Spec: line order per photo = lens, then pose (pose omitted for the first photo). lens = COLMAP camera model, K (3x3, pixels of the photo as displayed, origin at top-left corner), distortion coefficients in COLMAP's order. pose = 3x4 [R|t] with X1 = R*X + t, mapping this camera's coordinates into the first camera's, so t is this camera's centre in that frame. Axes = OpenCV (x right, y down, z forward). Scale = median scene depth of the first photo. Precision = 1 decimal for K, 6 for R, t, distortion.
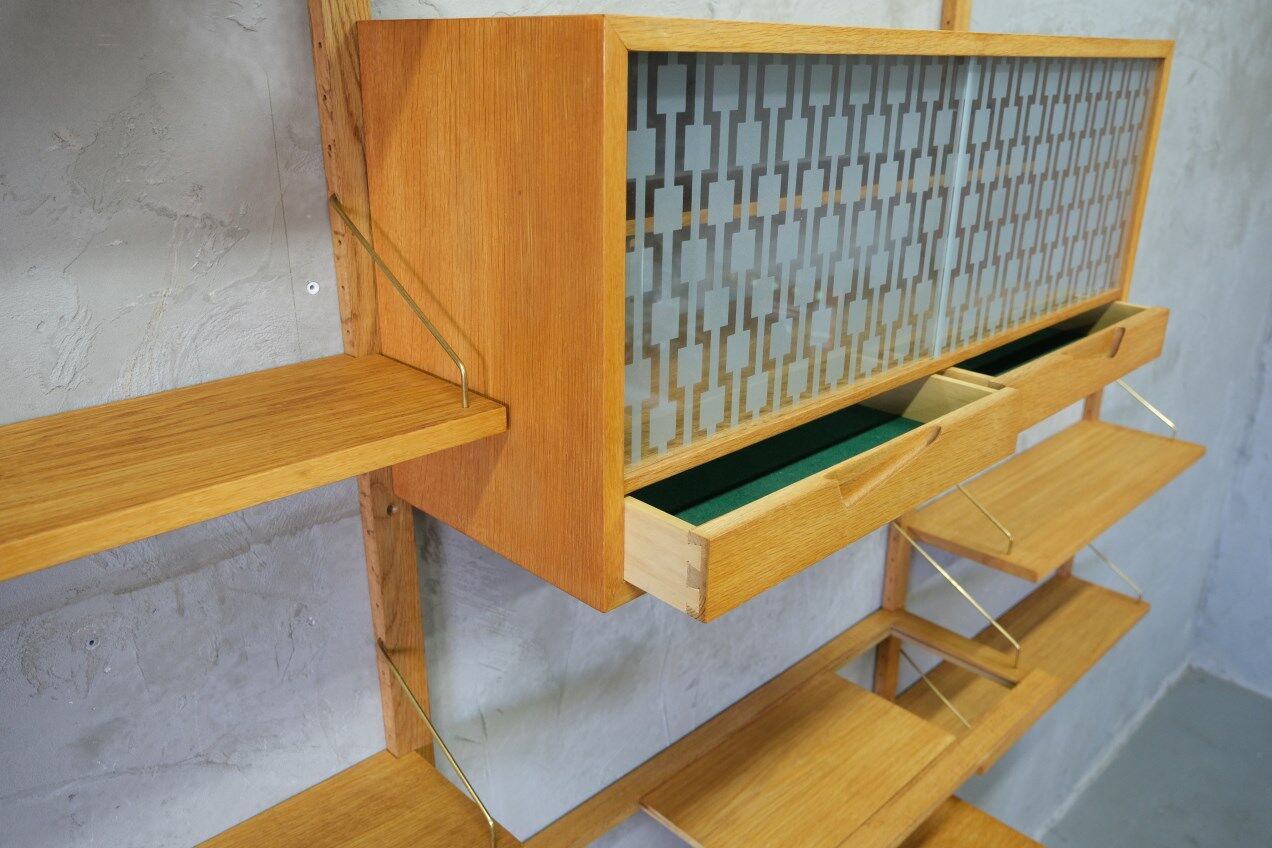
lens RADIAL K [[995.7, 0, 633.6], [0, 995.7, 420.5], [0, 0, 1]] dist [0.002448, 0.000972]
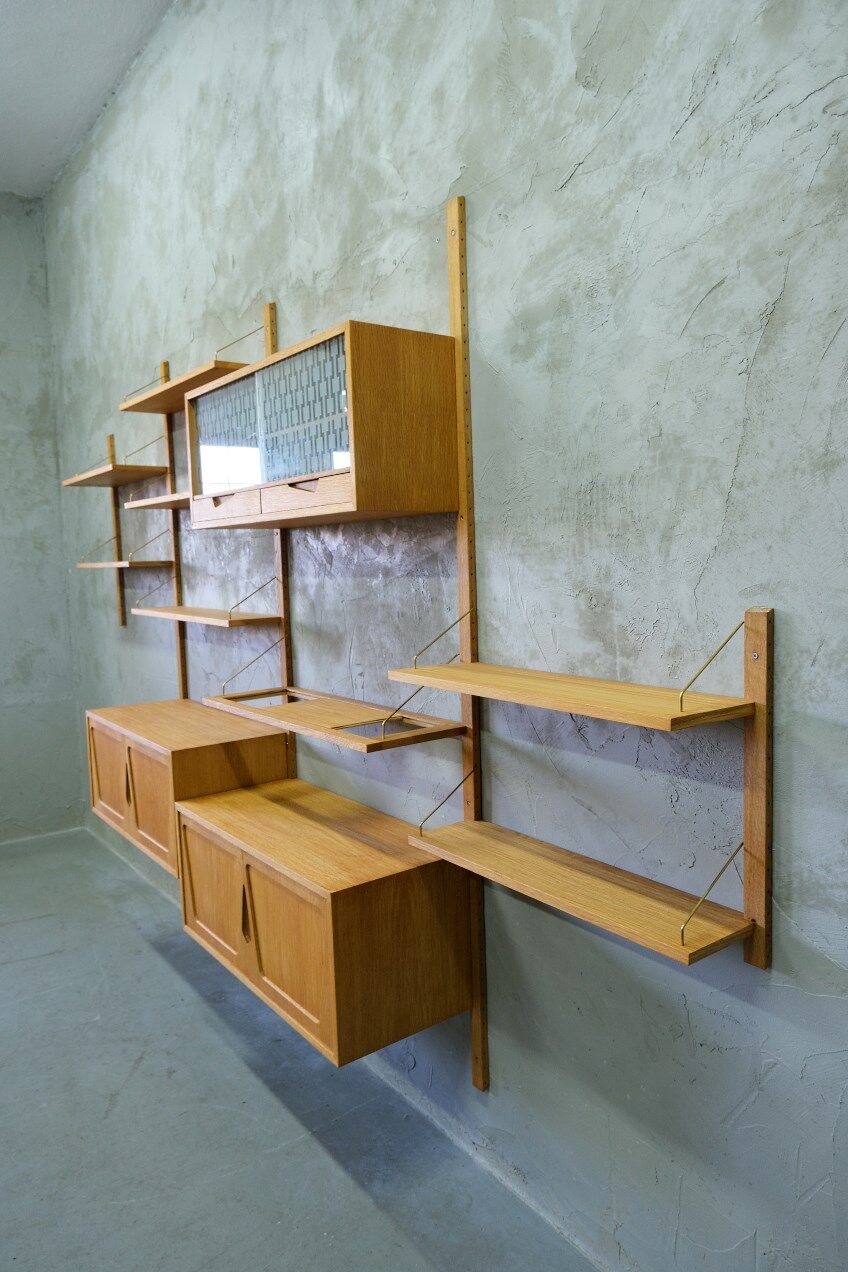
lens RADIAL K [[857.2, 0, 425.8], [0, 857.2, 634.3], [0, 0, 1]] dist [-0.013449, 0.024593]
pose [[-0.131375, 0.086690, -0.987535, 2.714012], [-0.317968, 0.939851, 0.124805, -0.121174], [0.938955, 0.330401, -0.095909, 1.908313]]
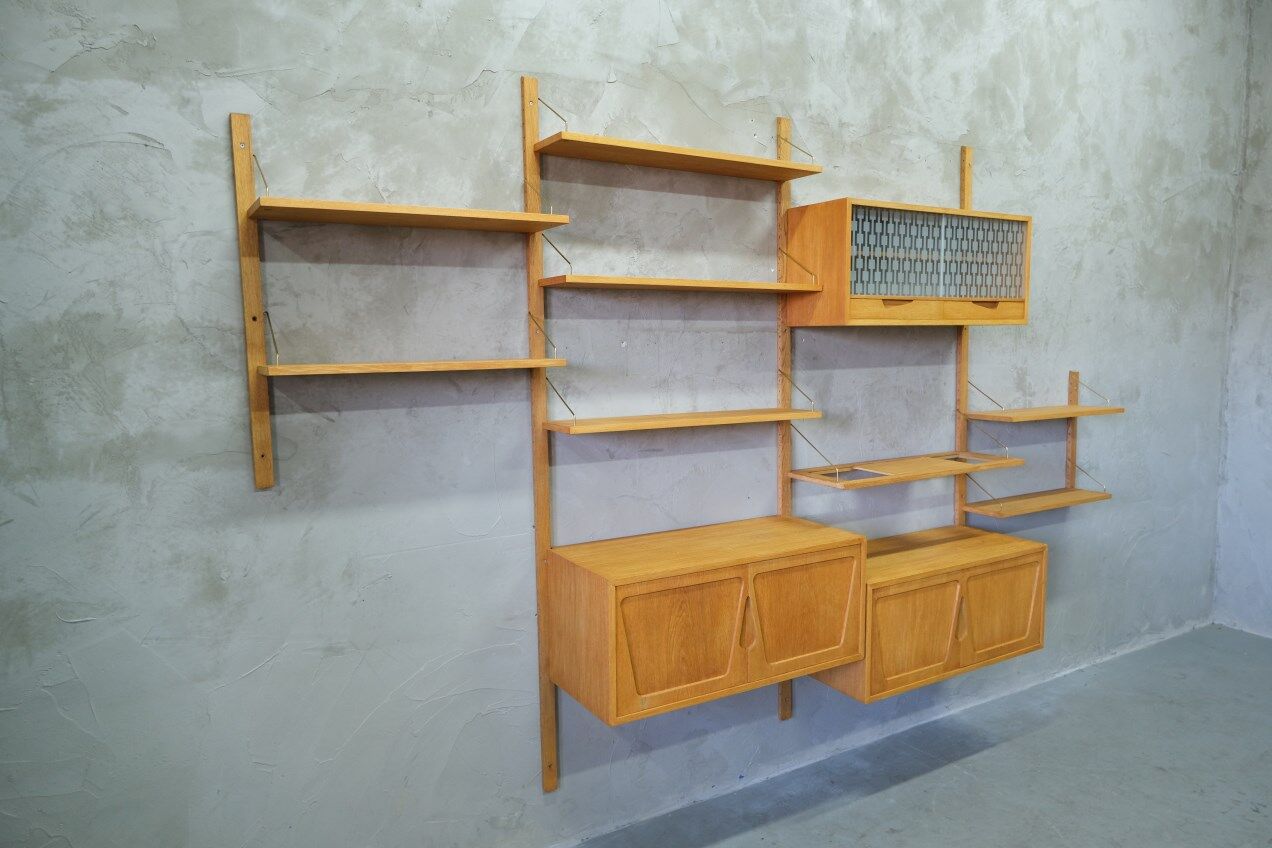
lens RADIAL K [[857.2, 0, 634.4], [0, 857.2, 418.4], [0, 0, 1]] dist [-0.013449, 0.024593]
pose [[0.971828, 0.005546, -0.235626, -0.033071], [-0.065482, 0.966717, -0.247325, 1.259208], [0.226412, 0.255786, 0.939846, -2.115138]]
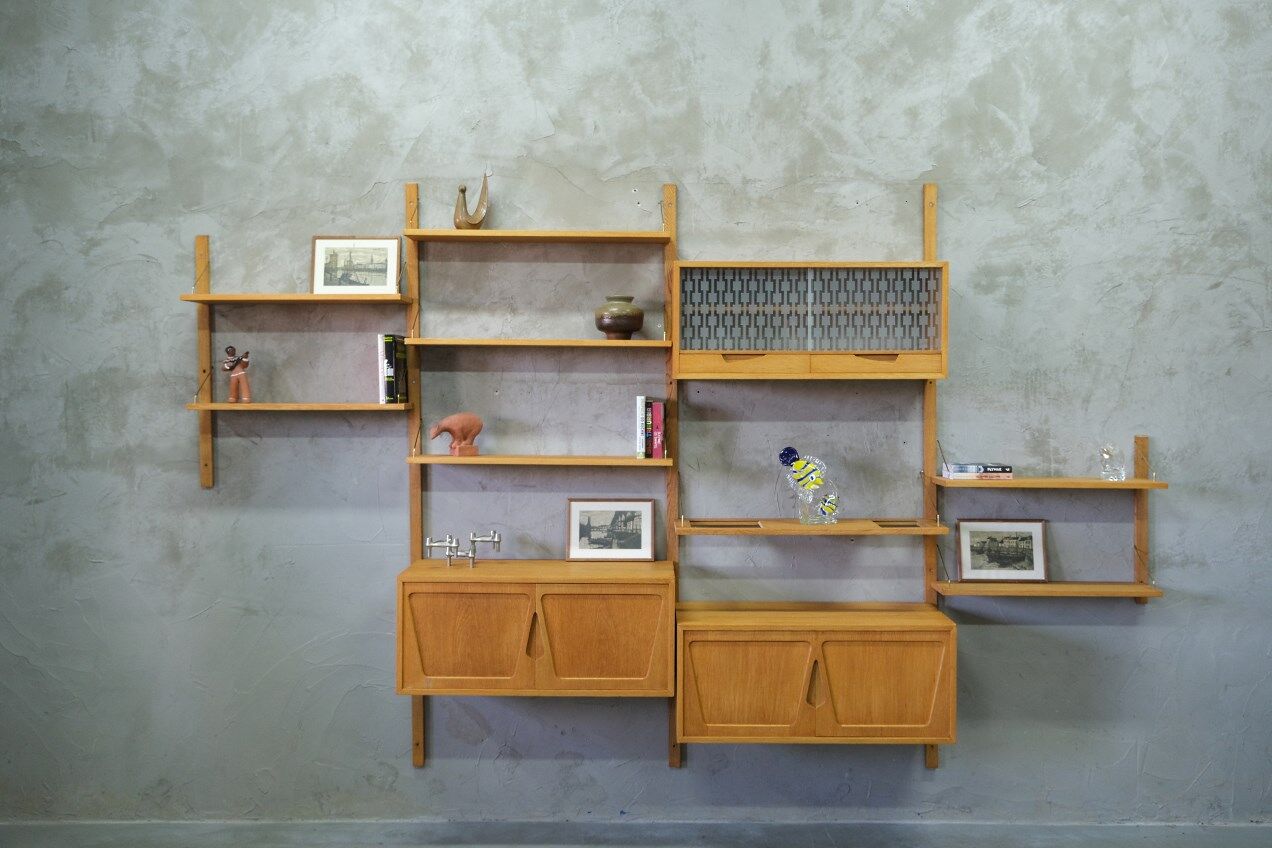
lens RADIAL K [[1245.9, 0, 637.7], [0, 1245.9, 412.9], [0, 0, 1]] dist [0.037511, -0.027778]
pose [[0.710913, 0.012704, -0.703165, 3.171688], [-0.240533, 0.943933, -0.226130, 1.363467], [0.660868, 0.329893, 0.674110, -2.409097]]
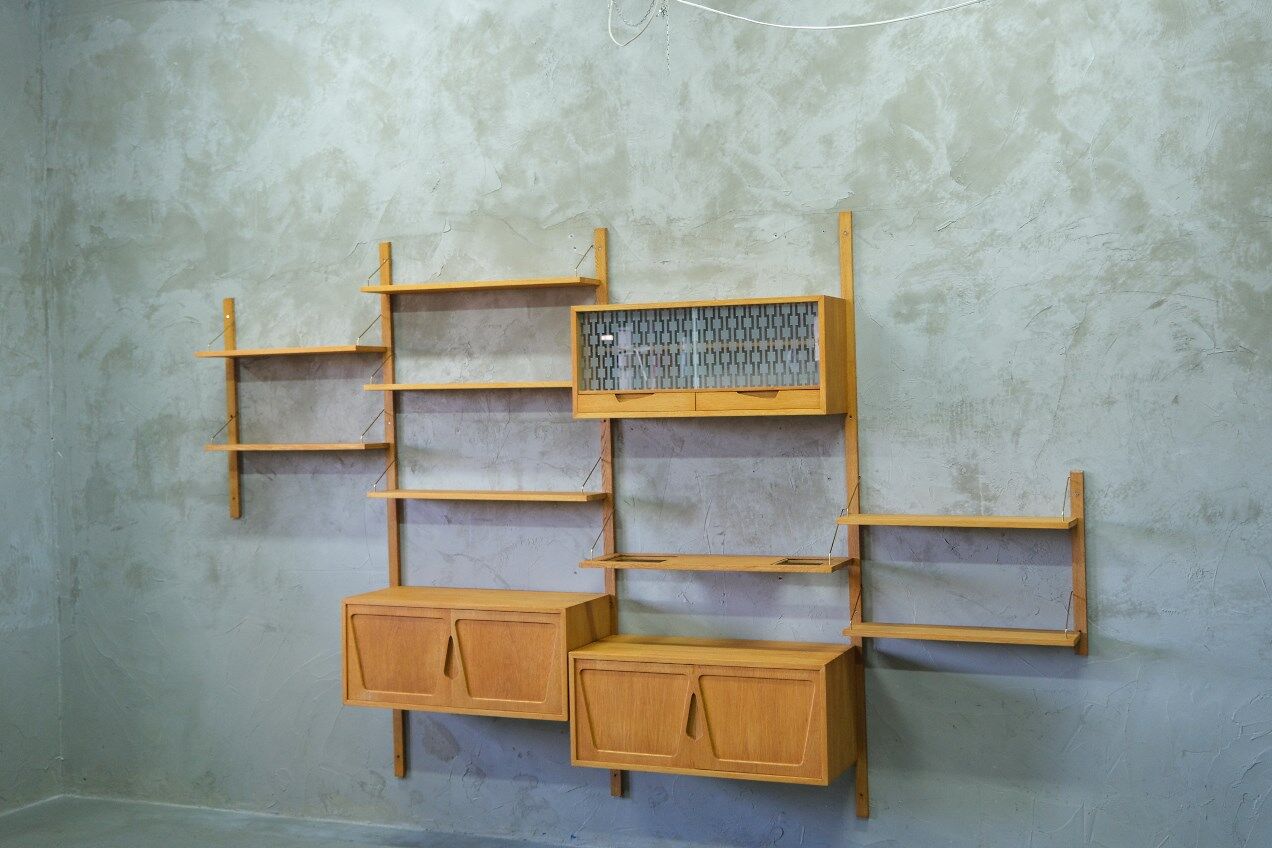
lens RADIAL K [[1545.9, 0, 633.1], [0, 1545.9, 412.7], [0, 0, 1]] dist [0.020715, 0.018166]
pose [[0.391823, -0.006129, -0.920020, 5.663239], [-0.297430, 0.945439, -0.132969, 0.870365], [0.870638, 0.325742, 0.368622, -1.252879]]
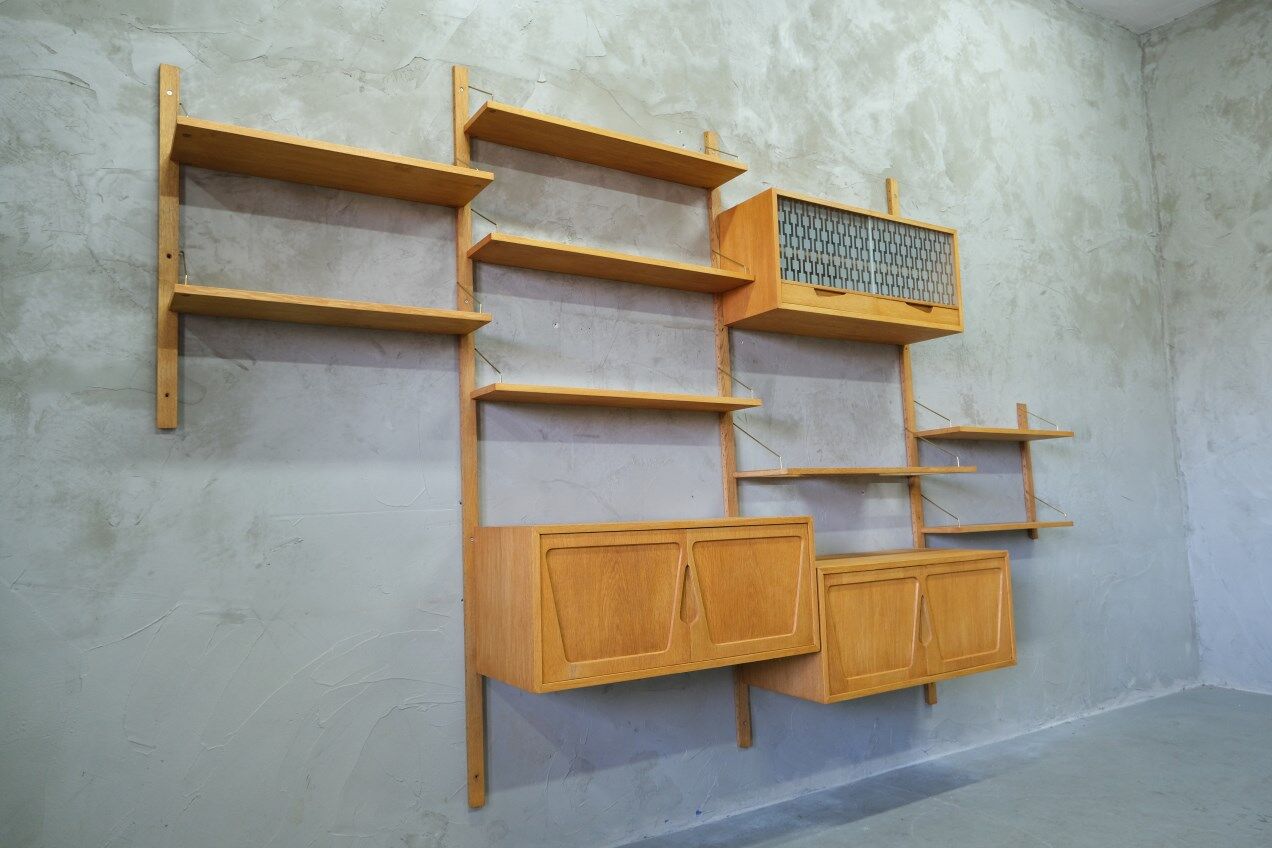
lens RADIAL K [[860.4, 0, 638.6], [0, 860.4, 419.4], [0, 0, 1]] dist [-0.015000, 0.021418]
pose [[0.977171, -0.063593, -0.202716, 0.085755], [-0.032879, 0.897392, -0.440007, 1.855564], [0.209897, 0.436627, 0.874814, -1.792619]]
